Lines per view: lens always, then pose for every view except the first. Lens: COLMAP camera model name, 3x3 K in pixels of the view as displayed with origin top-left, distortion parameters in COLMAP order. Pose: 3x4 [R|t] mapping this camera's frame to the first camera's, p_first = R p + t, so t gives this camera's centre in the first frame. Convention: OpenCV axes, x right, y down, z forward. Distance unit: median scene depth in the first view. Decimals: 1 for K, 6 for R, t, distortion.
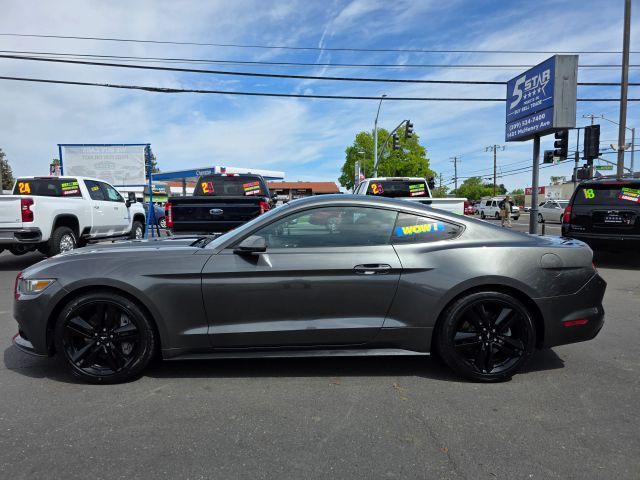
lens RADIAL K [[457.8, 0, 320.1], [0, 457.8, 241.7], [0, 0, 1]] dist [0.001973, -0.005502]
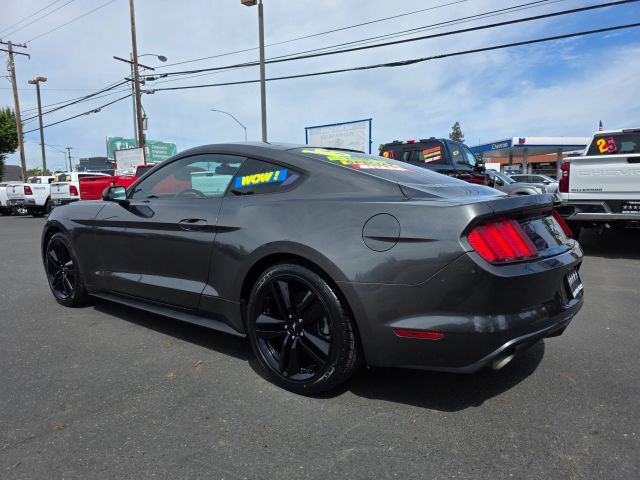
lens RADIAL K [[457.8, 0, 320.7], [0, 457.8, 240.6], [0, 0, 1]] dist [0.001973, -0.005502]
pose [[0.754438, 0.060869, -0.653543, 0.255813], [-0.033458, 0.997963, 0.054324, 0.010080], [0.655518, -0.019118, 0.754937, 0.148900]]
